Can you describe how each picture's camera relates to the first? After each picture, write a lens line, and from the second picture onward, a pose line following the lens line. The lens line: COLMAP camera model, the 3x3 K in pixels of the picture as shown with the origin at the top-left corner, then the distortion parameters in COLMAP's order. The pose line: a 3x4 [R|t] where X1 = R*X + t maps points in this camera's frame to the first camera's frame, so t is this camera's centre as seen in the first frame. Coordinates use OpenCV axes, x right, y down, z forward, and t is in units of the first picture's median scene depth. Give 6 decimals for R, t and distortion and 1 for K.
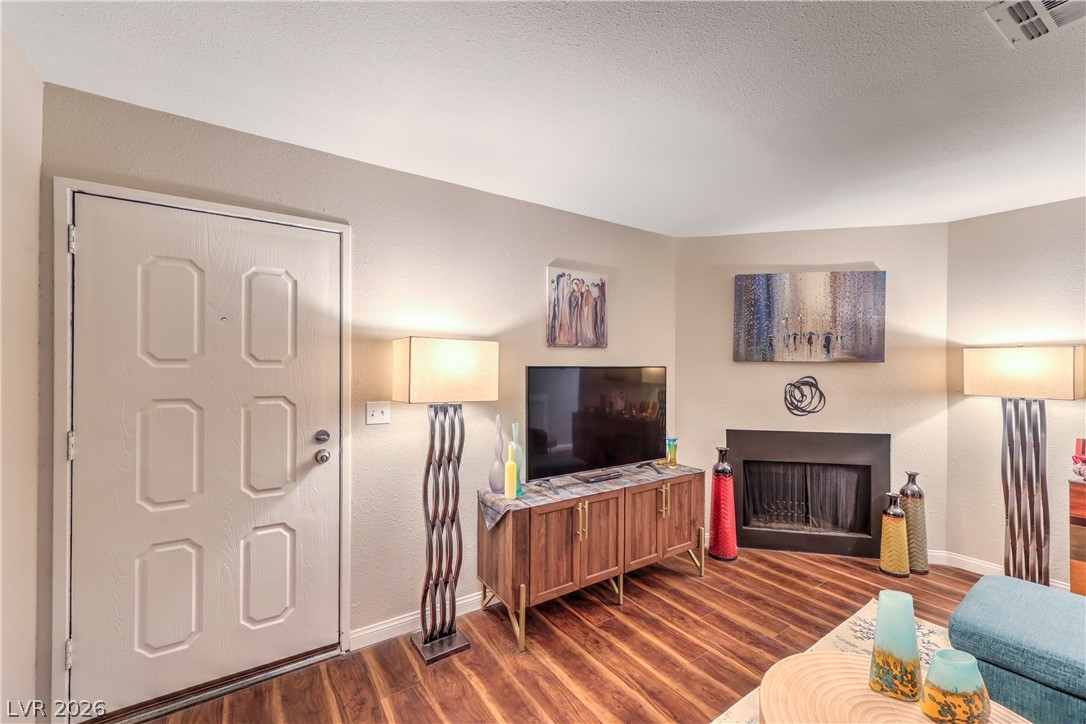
lens RADIAL K [[433.8, 0, 558.8], [0, 433.8, 363.4], [0, 0, 1]] dist [0.001577, -0.000125]
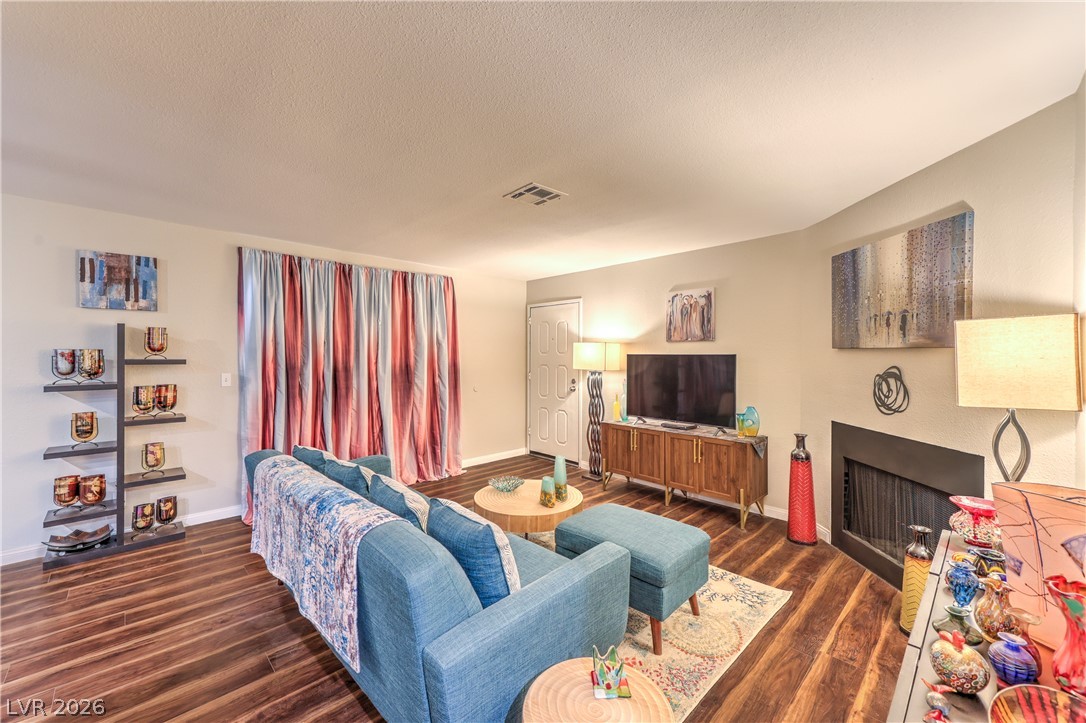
lens RADIAL K [[427.1, 0, 542.5], [0, 427.1, 354.6], [0, 0, 1]] dist [-0.001479, -0.000285]
pose [[0.179402, -0.002270, -0.983773, 1.388231], [0.003182, 0.999993, -0.001727, 0.008560], [0.983771, -0.002821, 0.179408, 0.249525]]
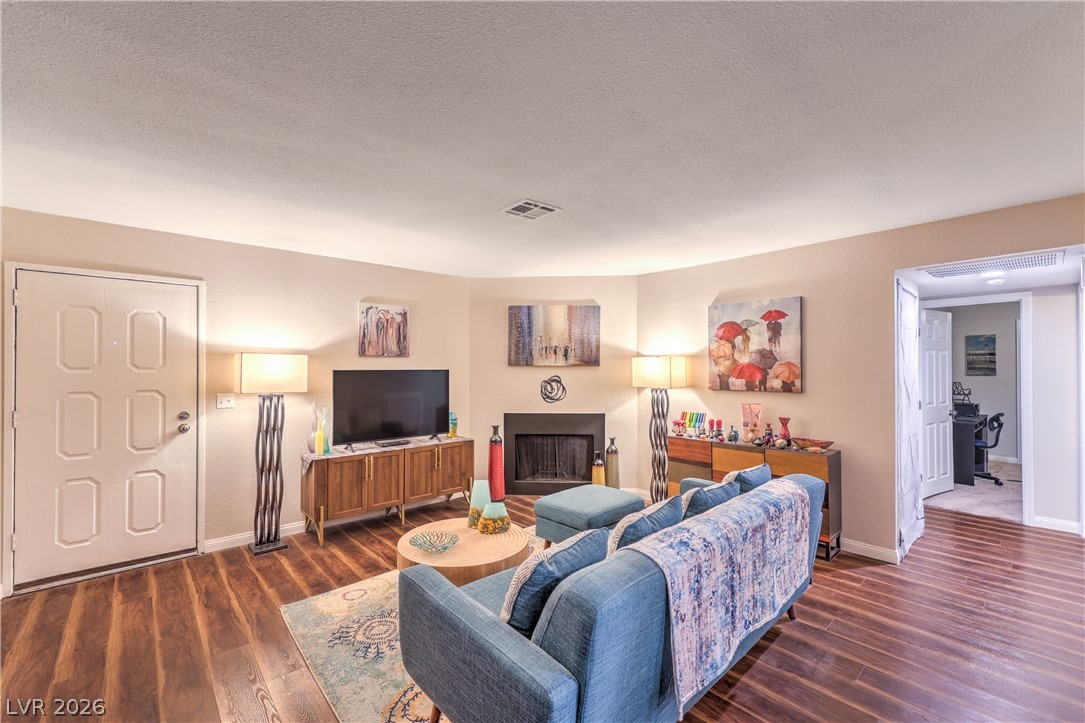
lens RADIAL K [[438.2, 0, 542.5], [0, 438.2, 363.1], [0, 0, 1]] dist [0.001767, 0.000214]
pose [[0.991605, -0.002985, 0.129273, 0.381639], [0.003491, 0.999987, -0.003689, -0.008760], [-0.129260, 0.004110, 0.991602, -0.528998]]
